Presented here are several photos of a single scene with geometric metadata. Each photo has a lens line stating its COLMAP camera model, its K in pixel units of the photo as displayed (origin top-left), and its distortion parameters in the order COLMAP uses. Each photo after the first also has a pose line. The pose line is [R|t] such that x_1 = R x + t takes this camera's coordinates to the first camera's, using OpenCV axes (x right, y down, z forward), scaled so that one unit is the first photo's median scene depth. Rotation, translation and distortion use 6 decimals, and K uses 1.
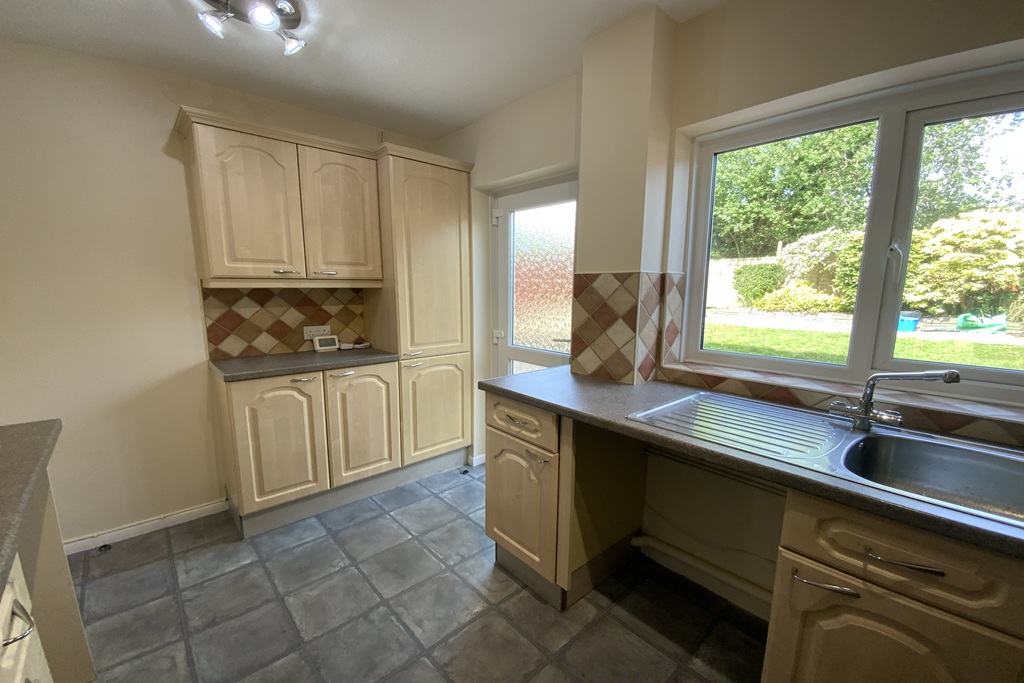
lens RADIAL K [[420.2, 0, 524.1], [0, 420.2, 344.1], [0, 0, 1]] dist [0.001054, -0.014945]
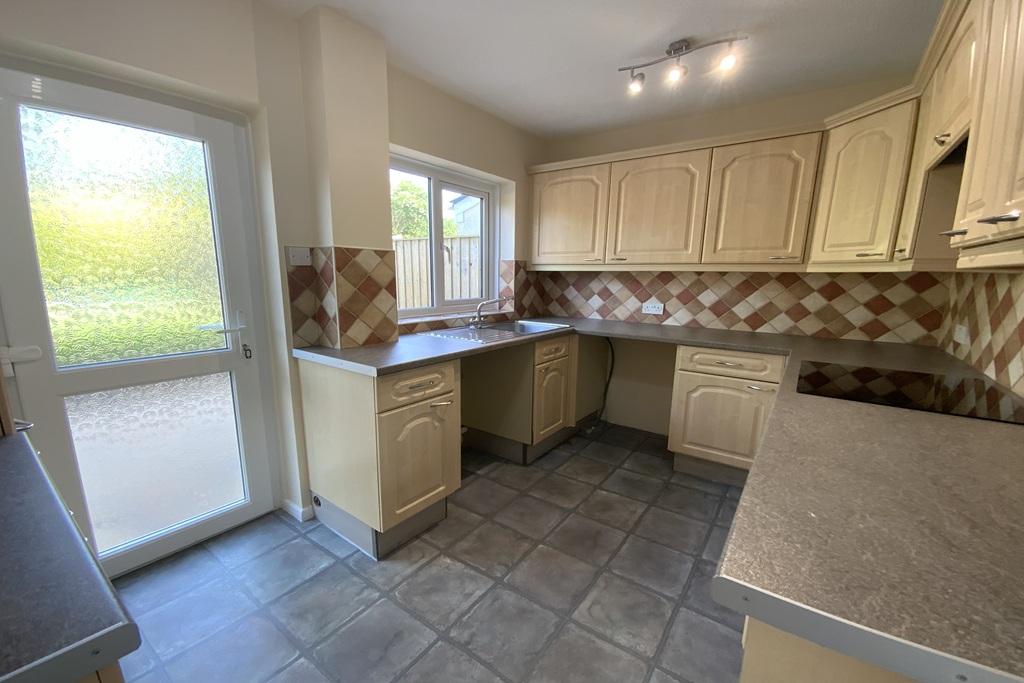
lens RADIAL K [[401.6, 0, 525.3], [0, 401.6, 348.2], [0, 0, 1]] dist [0.010141, -0.012172]
pose [[-0.210539, -0.192558, 0.958433, -1.007235], [0.117978, 0.968238, 0.220444, -0.104479], [-0.970440, 0.159486, -0.181135, 0.867527]]
